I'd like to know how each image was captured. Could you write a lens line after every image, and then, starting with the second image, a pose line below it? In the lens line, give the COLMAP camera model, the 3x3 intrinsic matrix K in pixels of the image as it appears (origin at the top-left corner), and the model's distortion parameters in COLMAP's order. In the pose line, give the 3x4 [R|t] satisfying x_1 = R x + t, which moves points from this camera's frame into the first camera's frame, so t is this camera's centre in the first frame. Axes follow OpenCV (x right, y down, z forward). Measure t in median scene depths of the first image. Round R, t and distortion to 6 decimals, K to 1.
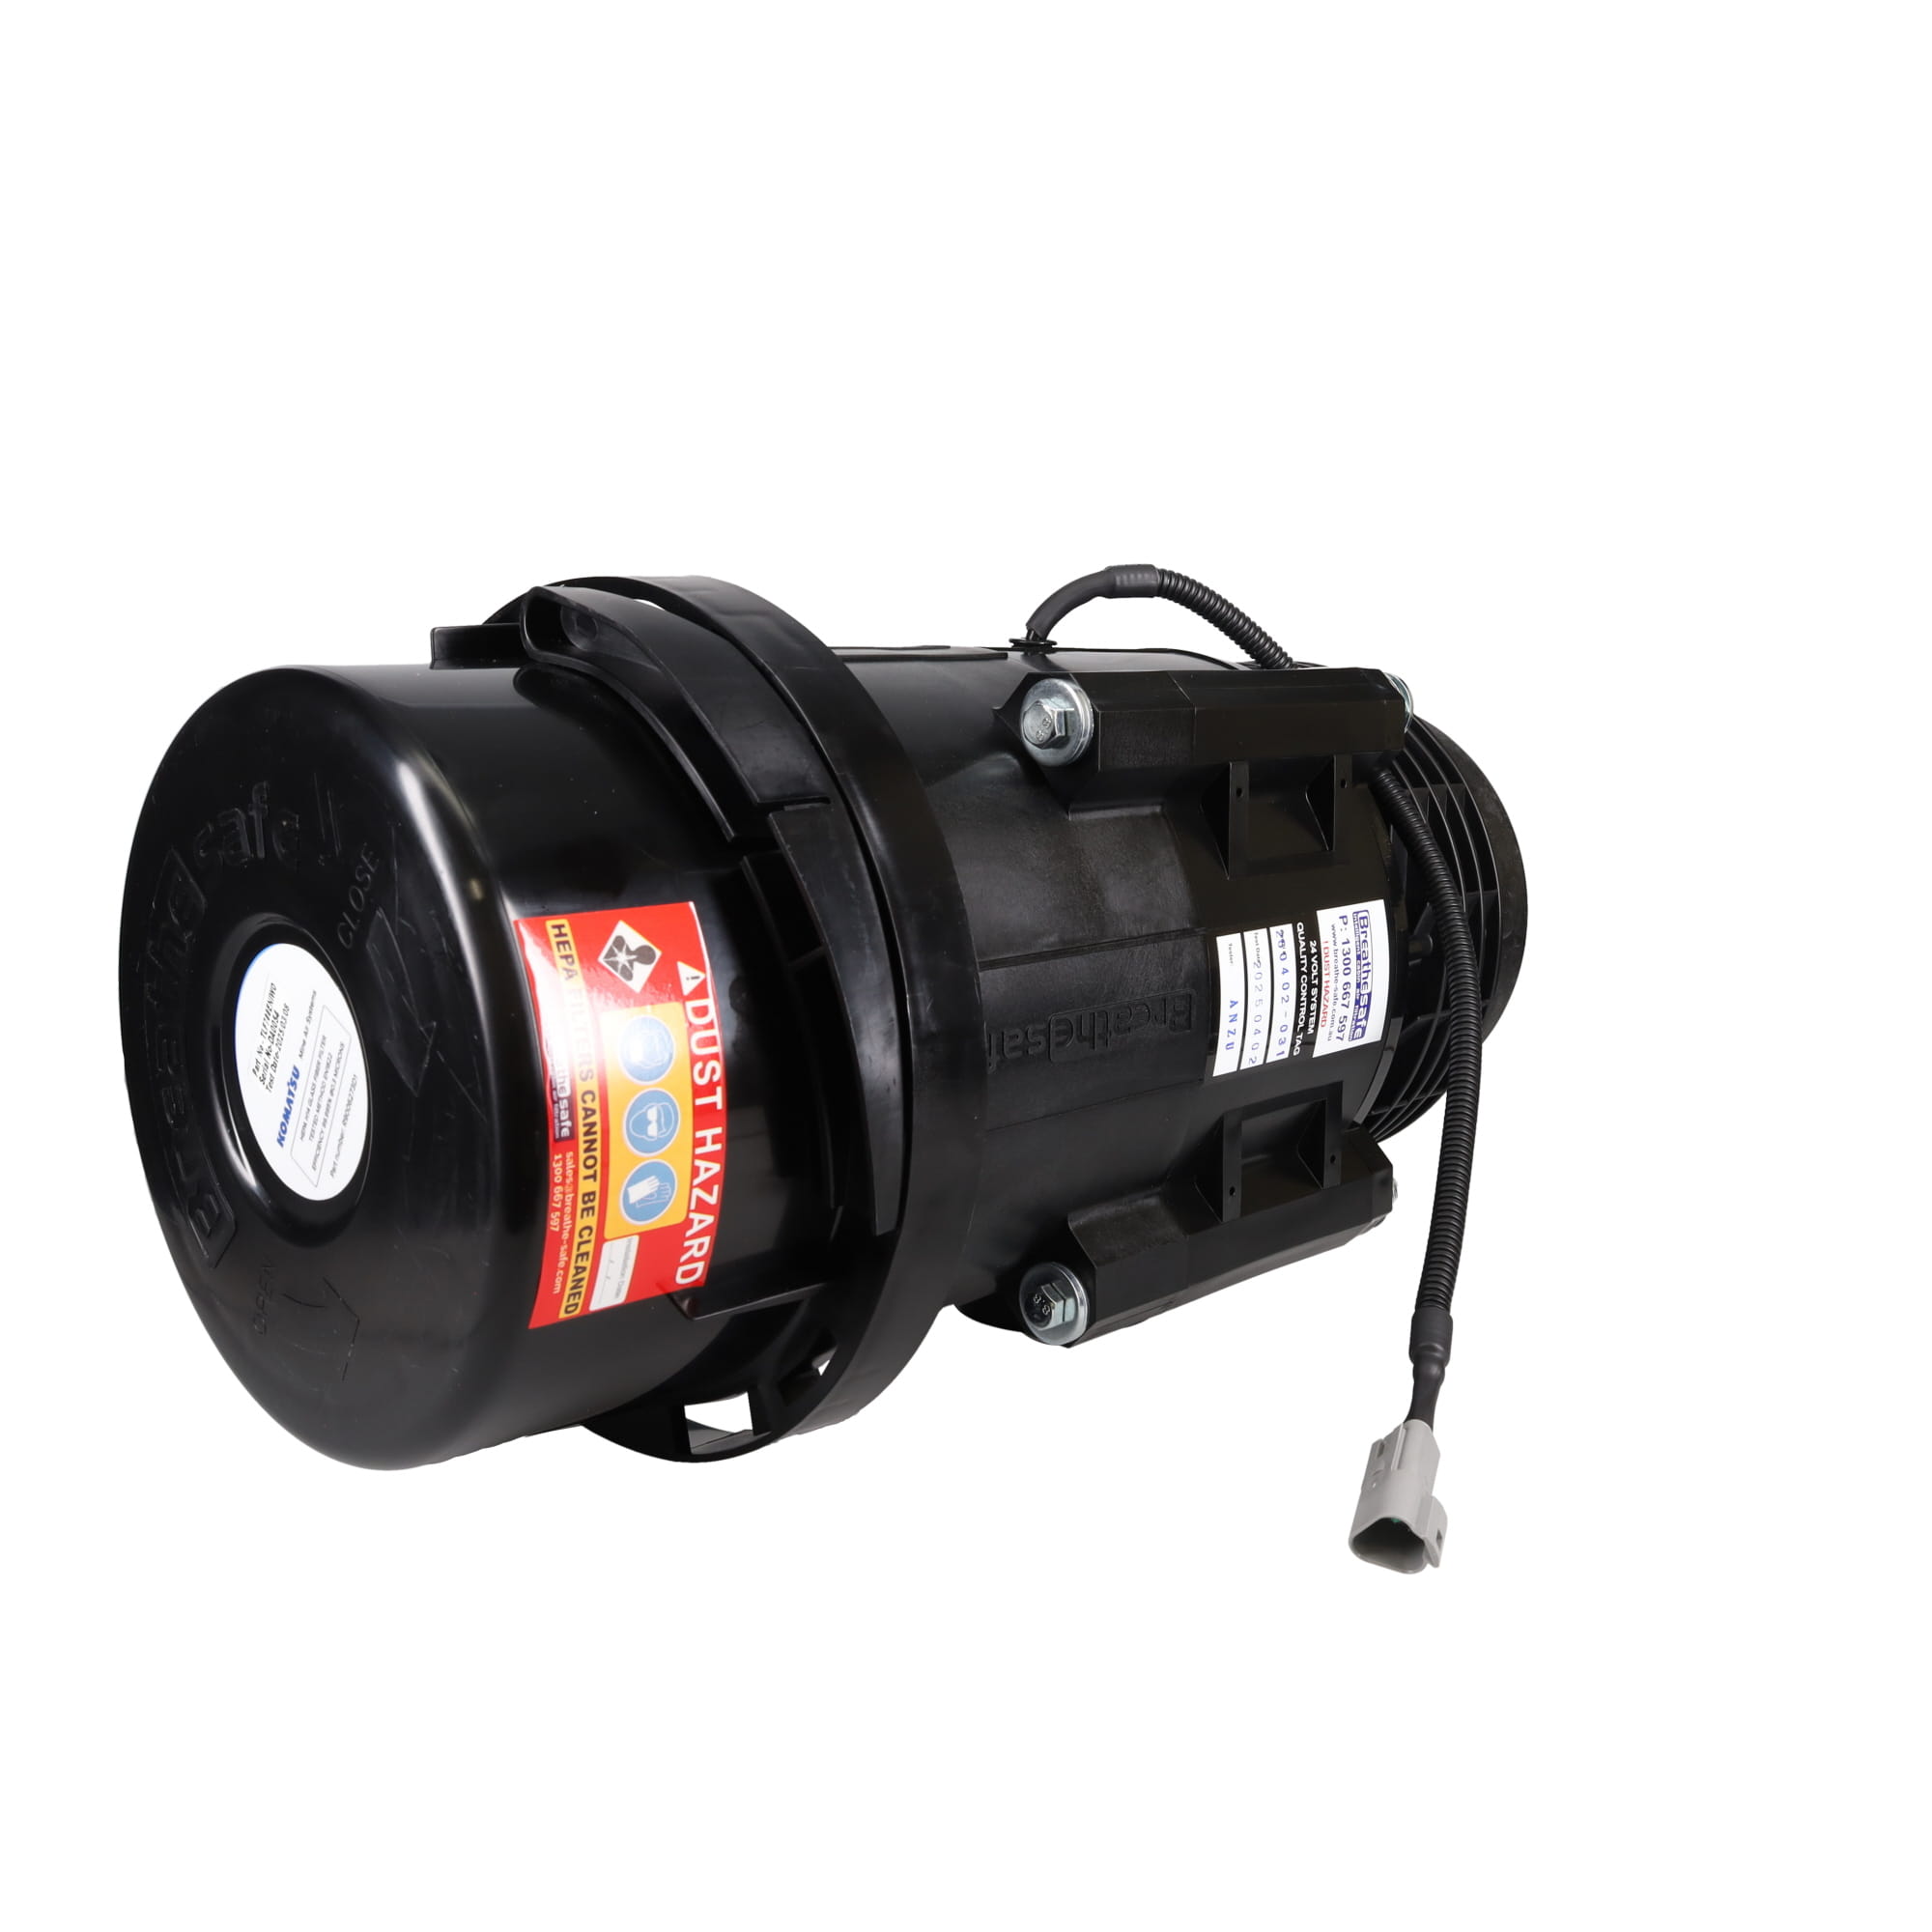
lens RADIAL K [[2027.7, 0, 961.9], [0, 2027.7, 955.4], [0, 0, 1]] dist [-0.014639, 0.000000]
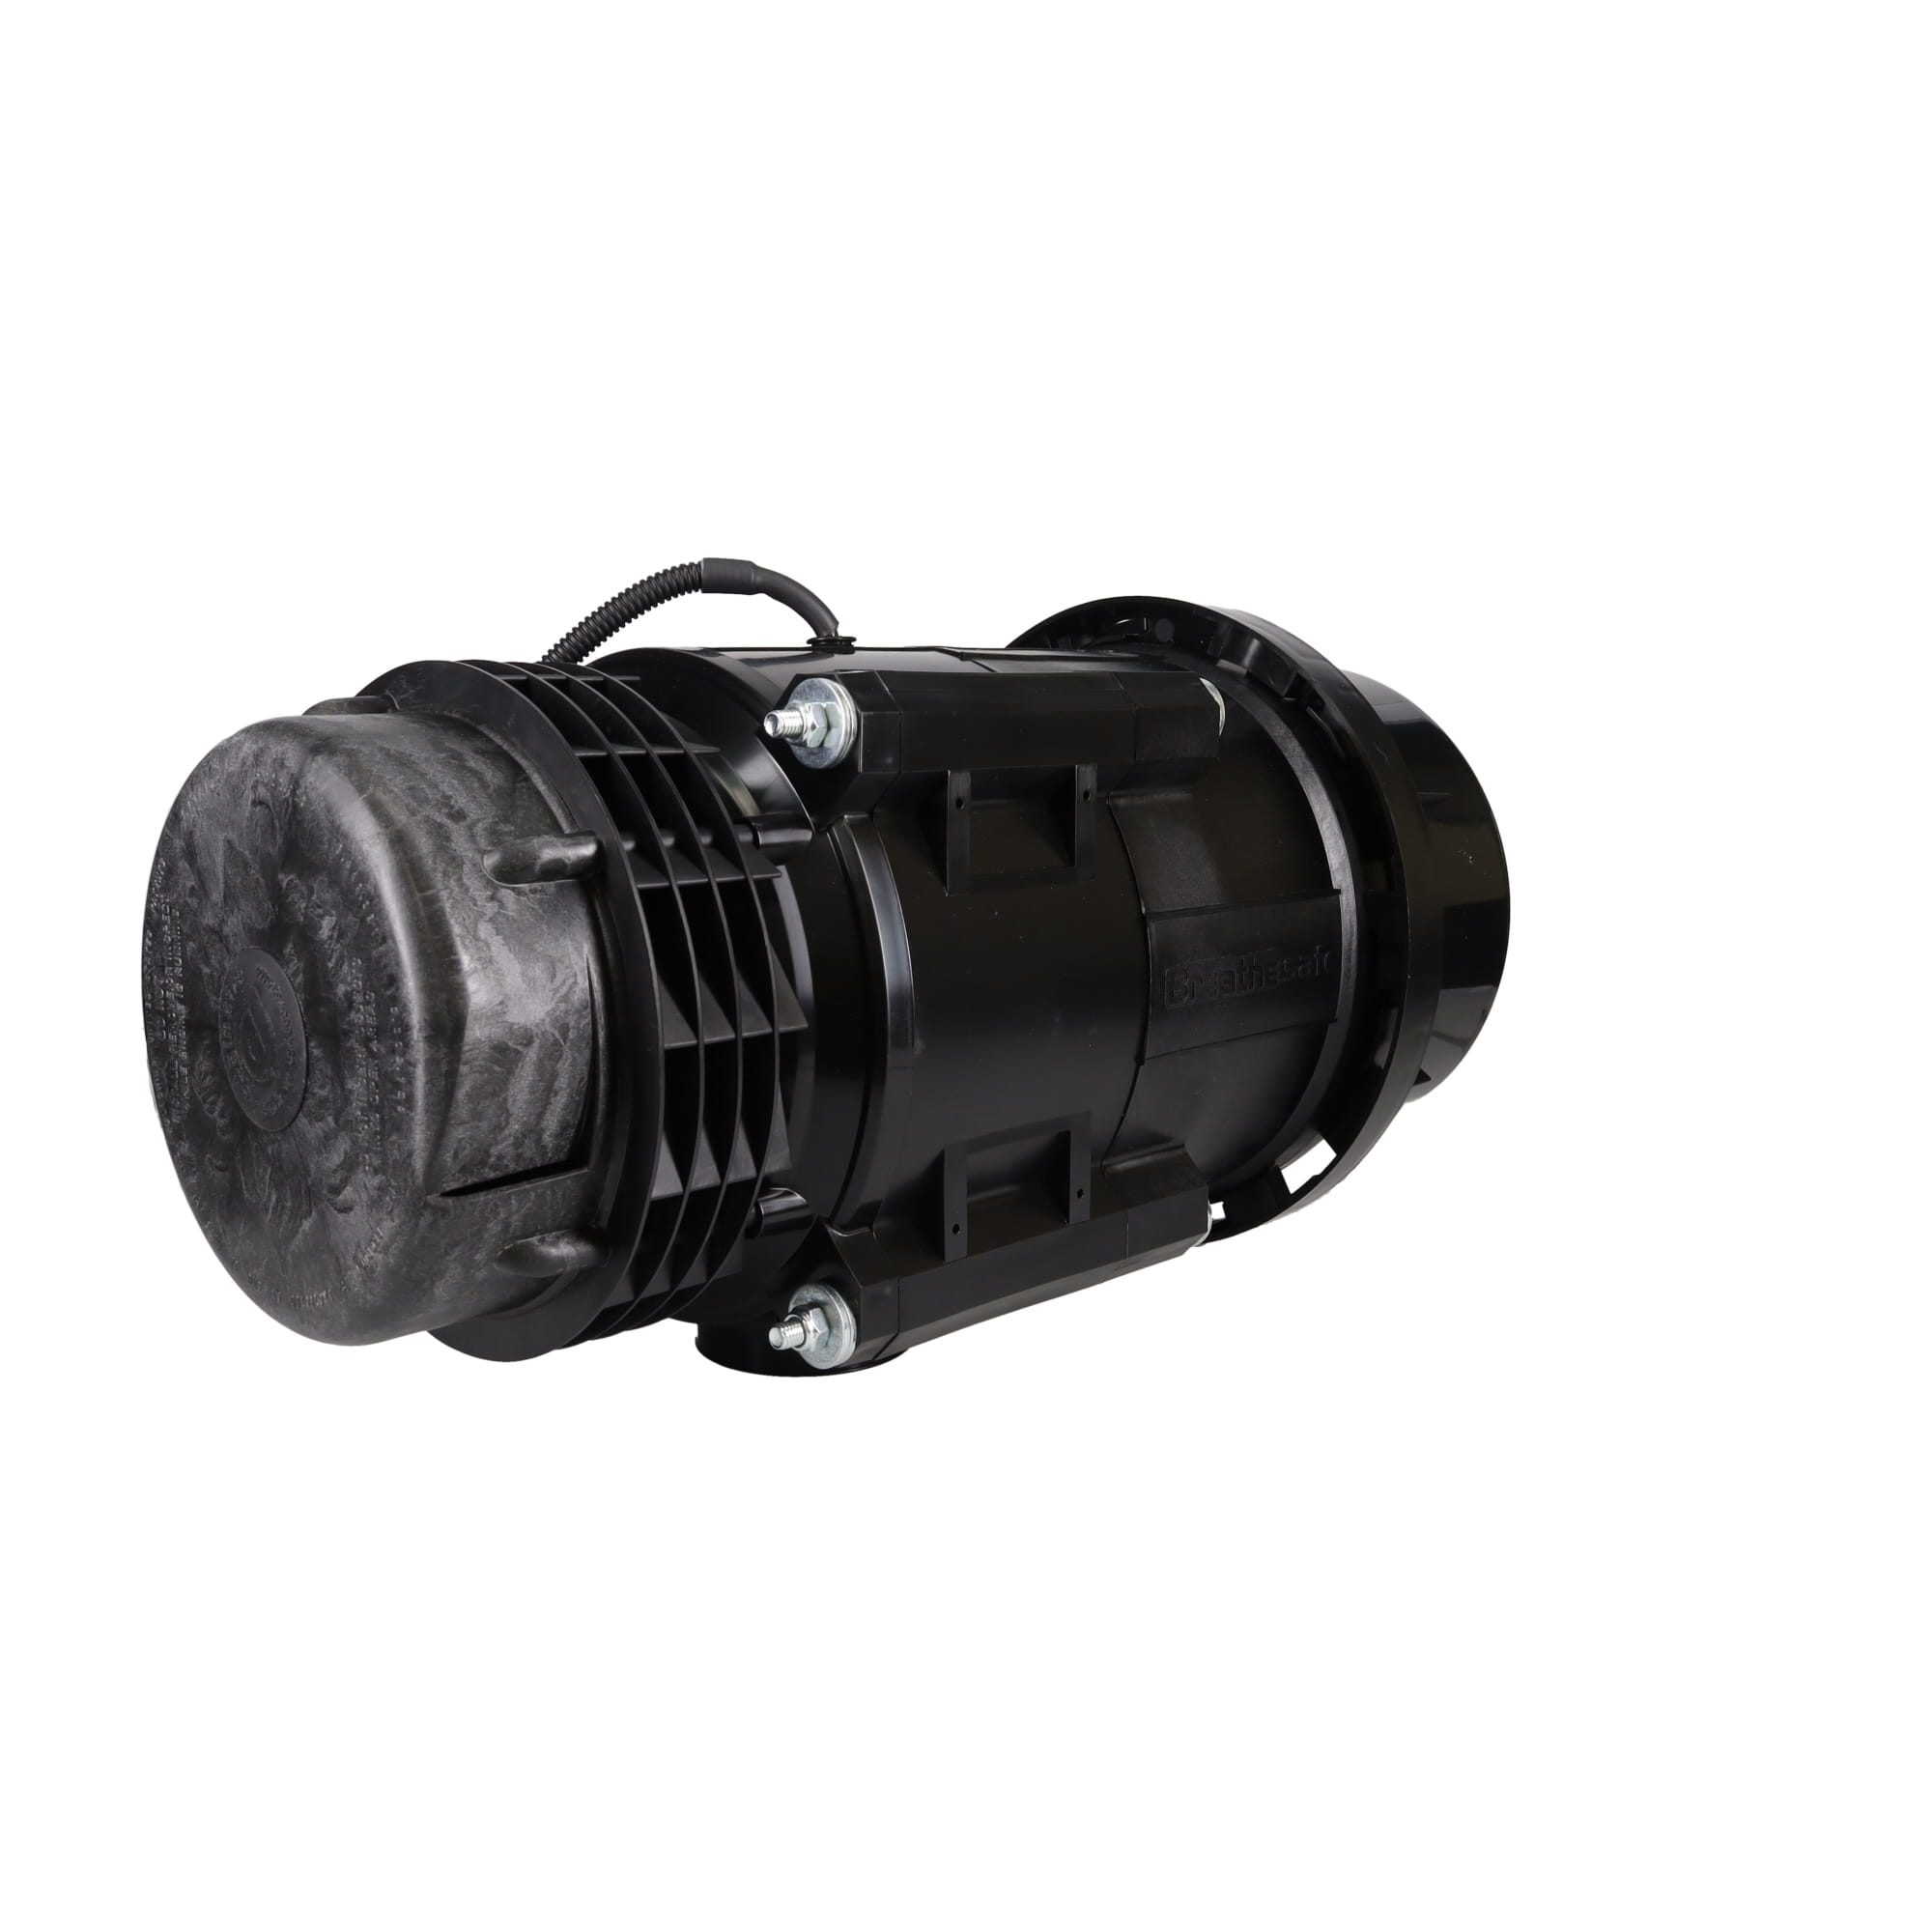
lens RADIAL K [[2027.7, 0, 956.7], [0, 2027.7, 976.8], [0, 0, 1]] dist [-0.014639, 0.000000]
pose [[-0.999958, -0.008184, 0.004163, 0.034024], [-0.006514, 0.951836, 0.306540, -0.331898], [-0.006471, 0.306500, -0.951849, 2.189249]]
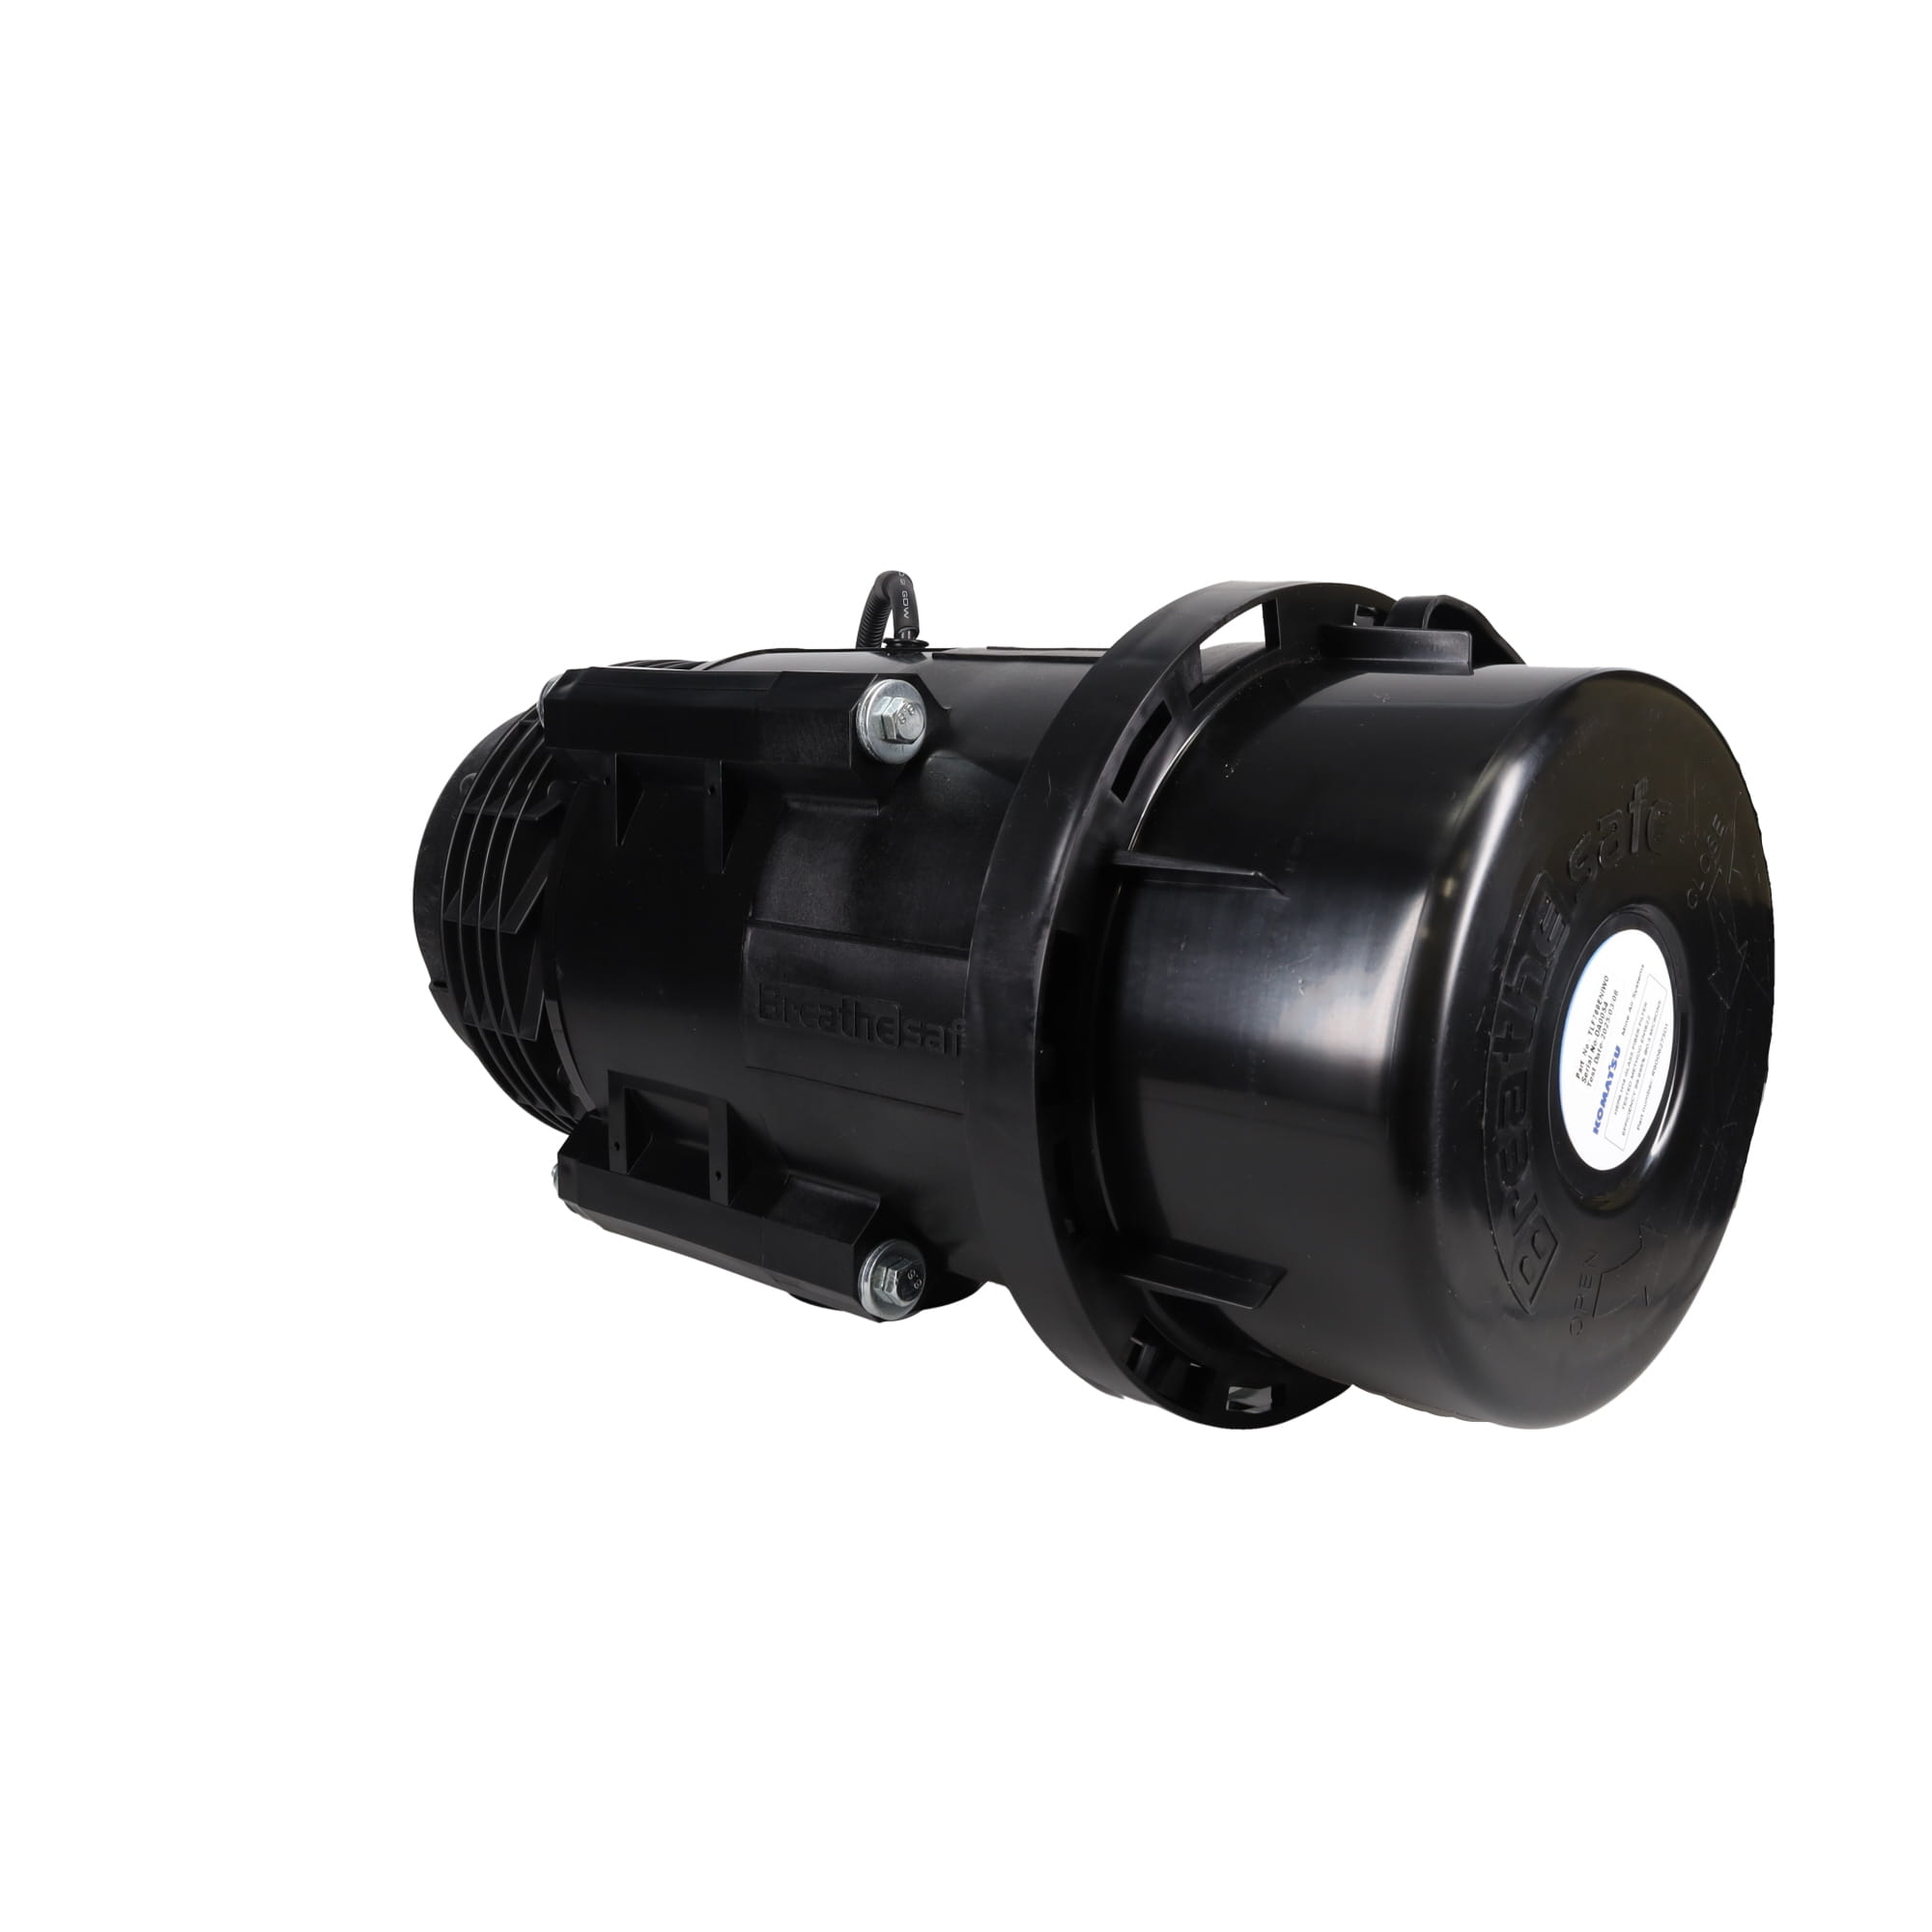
lens RADIAL K [[2027.7, 0, 956.9], [0, 2027.7, 968.5], [0, 0, 1]] dist [-0.014639, 0.000000]
pose [[0.020226, -0.158617, 0.987133, -1.090575], [0.149936, 0.976650, 0.153861, -0.158392], [-0.988489, 0.144895, 0.043537, 1.022676]]
